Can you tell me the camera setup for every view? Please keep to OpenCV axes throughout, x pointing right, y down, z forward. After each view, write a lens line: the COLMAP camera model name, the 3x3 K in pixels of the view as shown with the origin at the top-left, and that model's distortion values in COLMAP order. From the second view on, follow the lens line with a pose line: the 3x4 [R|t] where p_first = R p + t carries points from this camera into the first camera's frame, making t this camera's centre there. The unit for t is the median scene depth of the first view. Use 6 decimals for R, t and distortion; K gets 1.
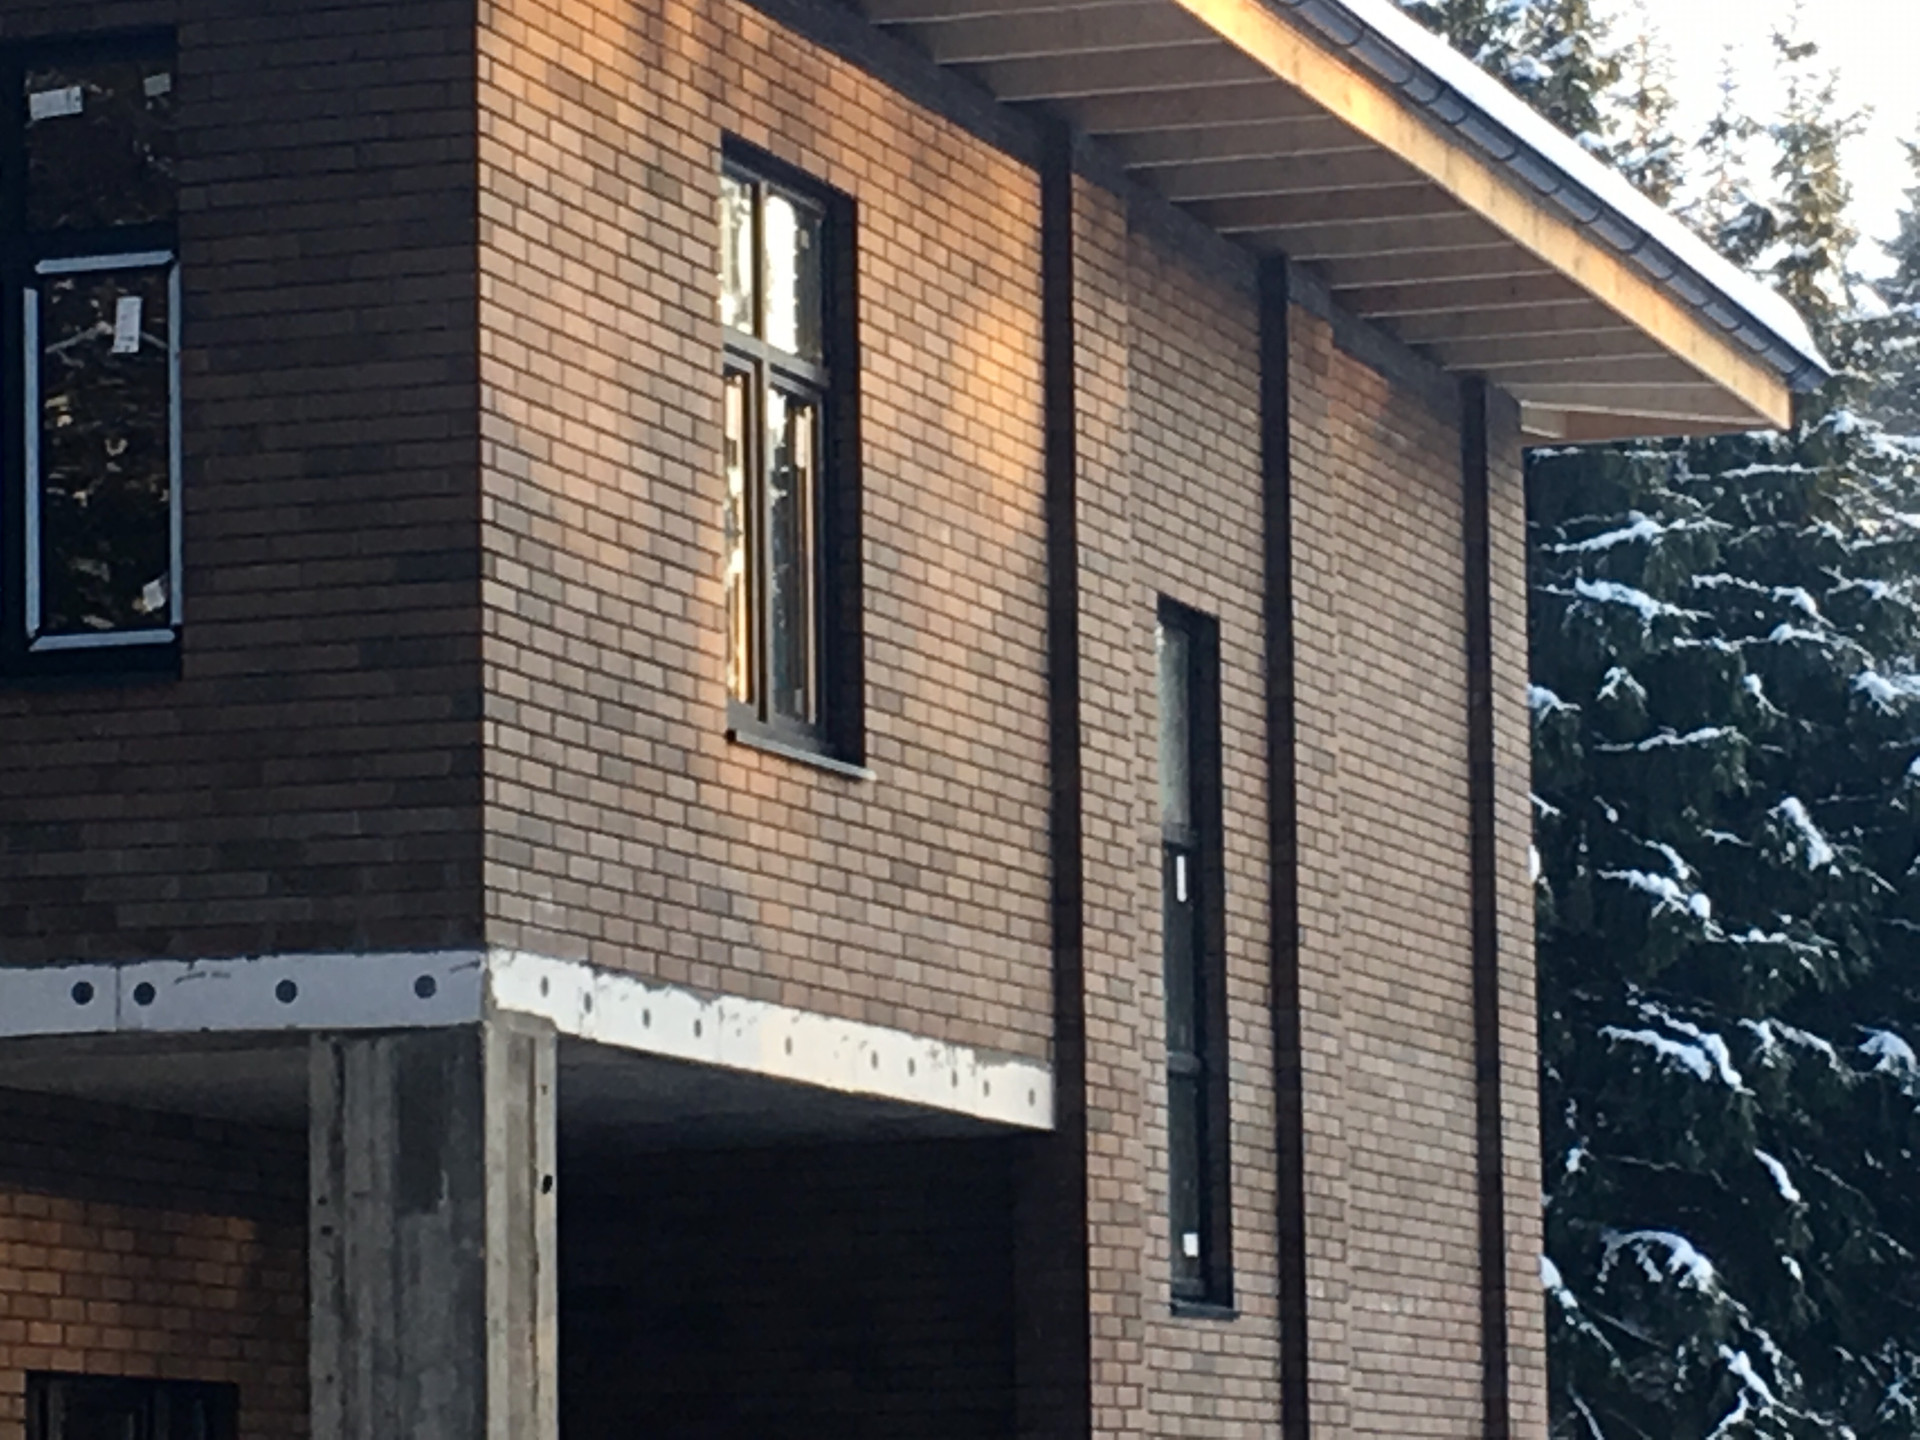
lens RADIAL K [[7650.4, 0, 958.8], [0, 7650.4, 717.5], [0, 0, 1]] dist [0.031140, 0.000000]
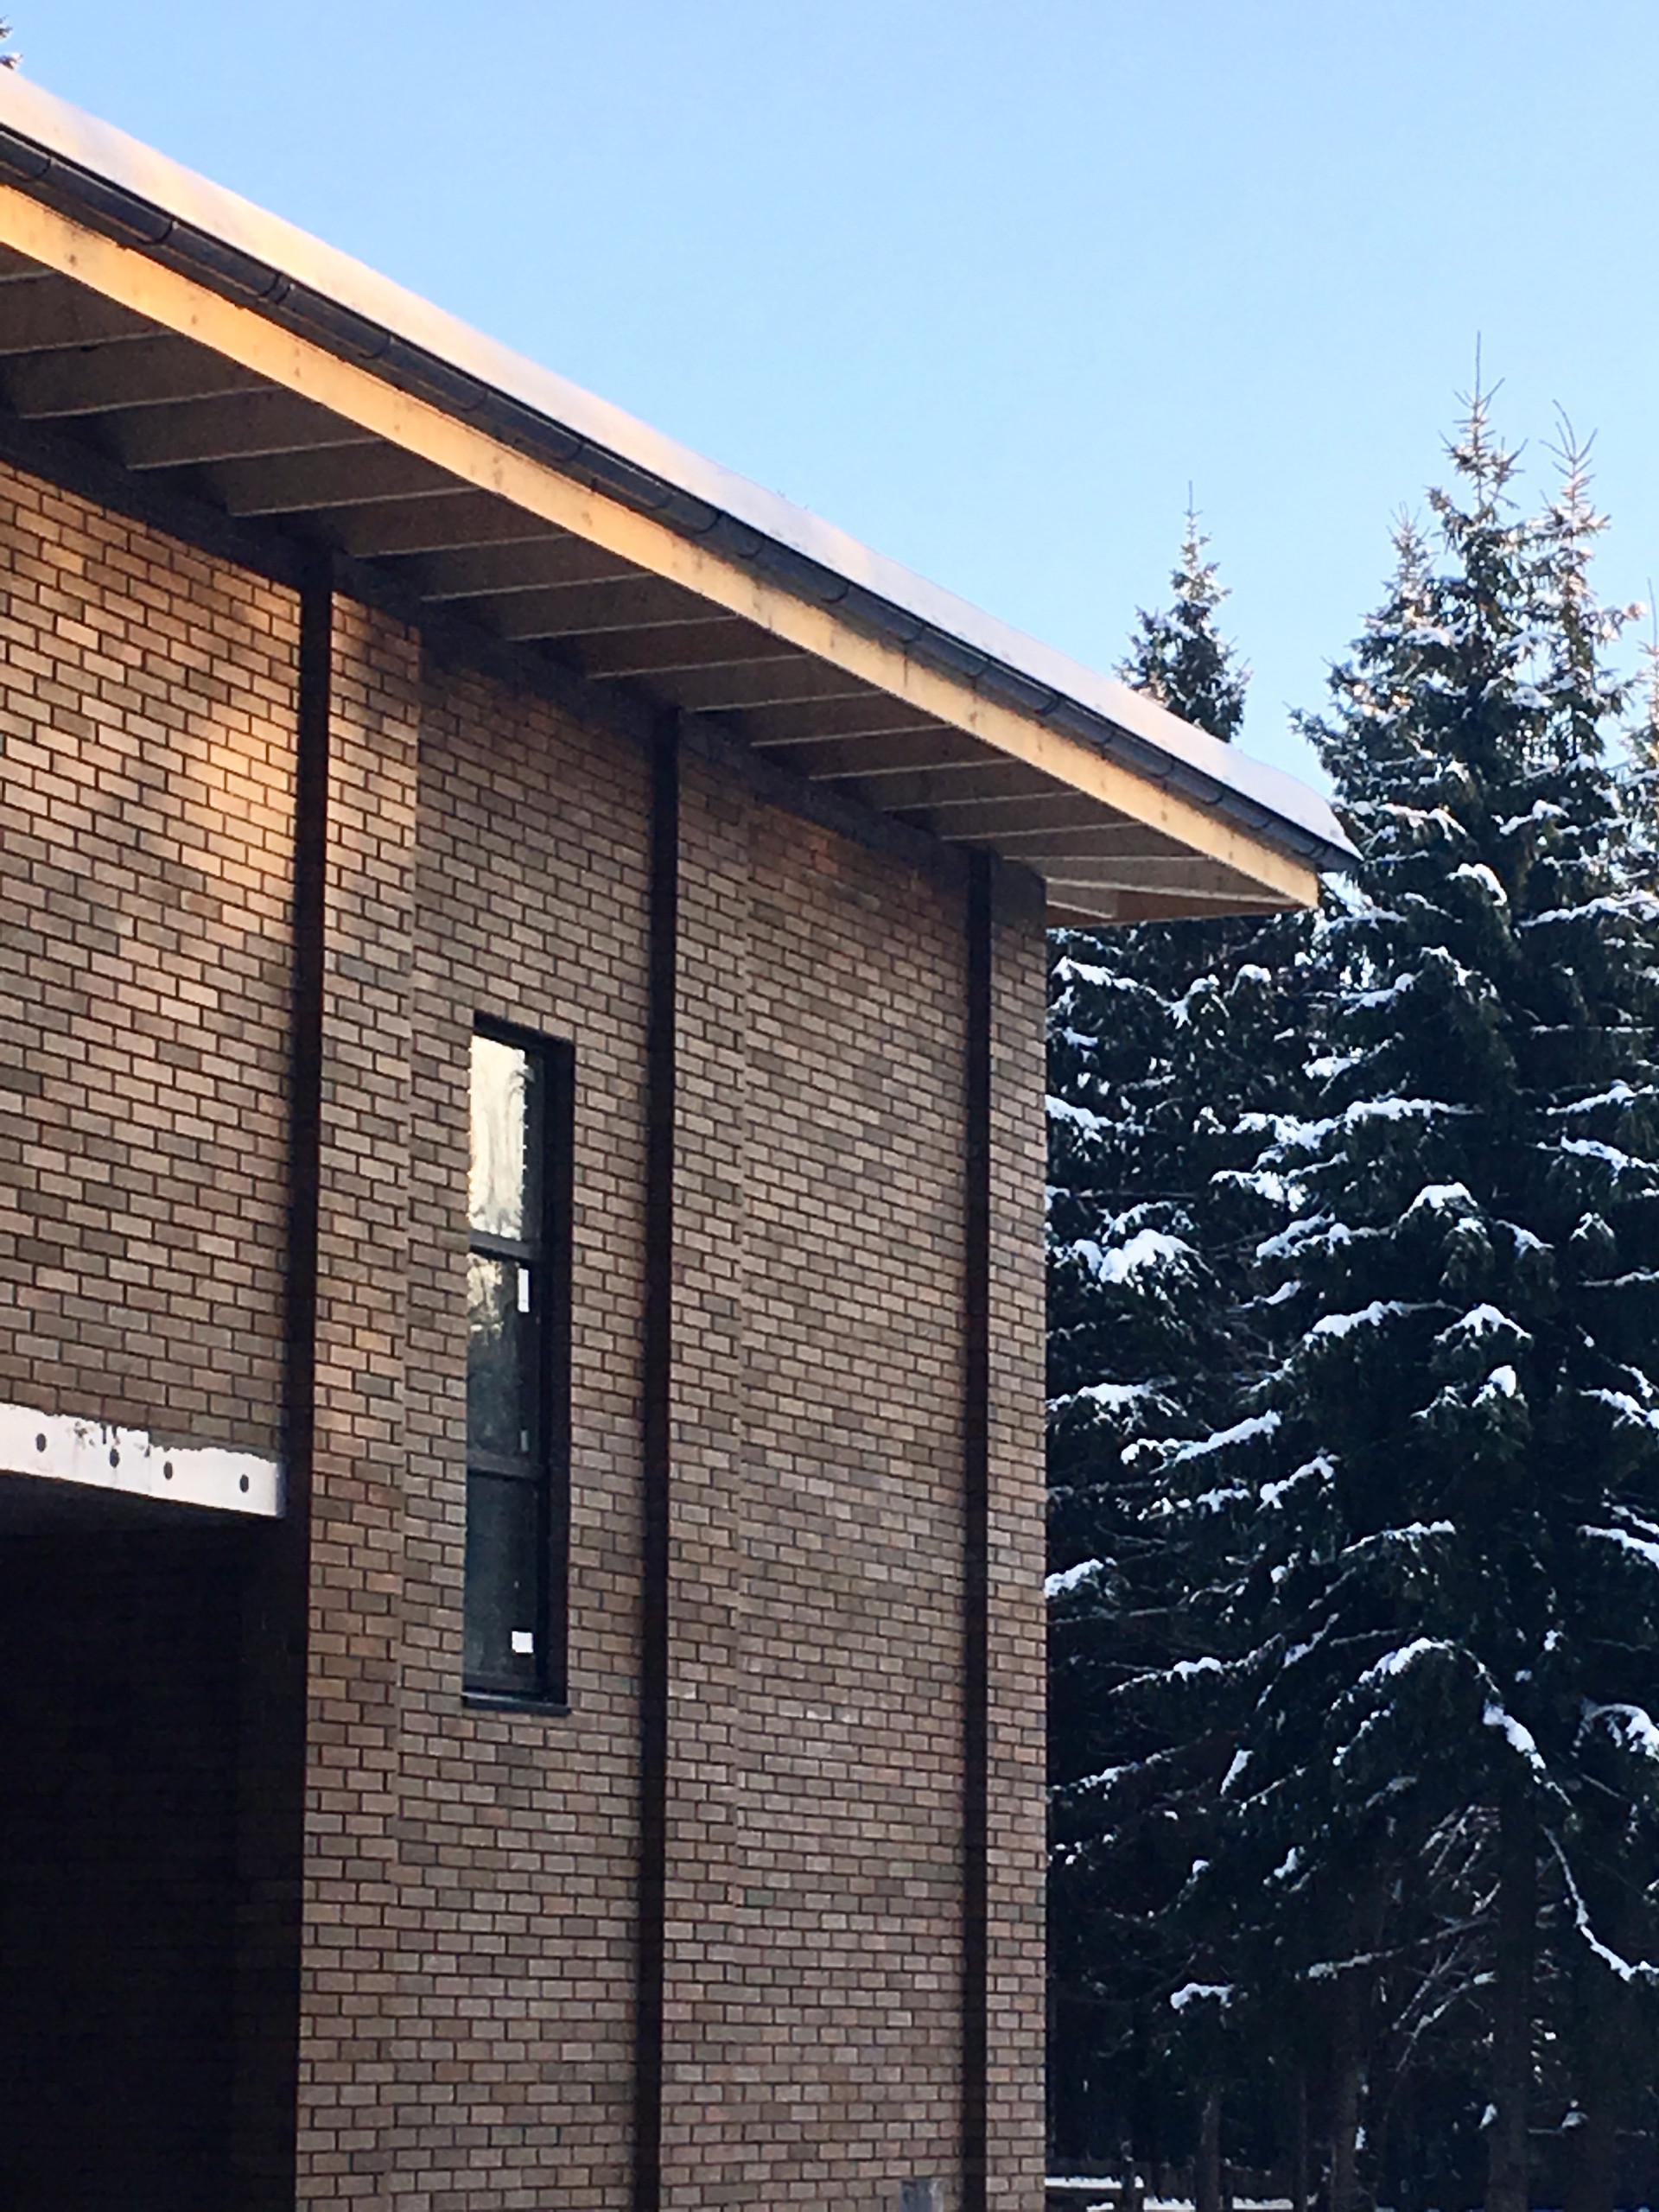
lens RADIAL K [[6058.8, 0, 831.3], [0, 6058.8, 1109.3], [0, 0, 1]] dist [0.012215, 0.000000]
pose [[0.994415, 0.005597, -0.105393, 0.068972], [-0.009316, 0.999350, -0.034829, 0.010820], [0.105130, 0.035616, 0.993821, 0.080432]]
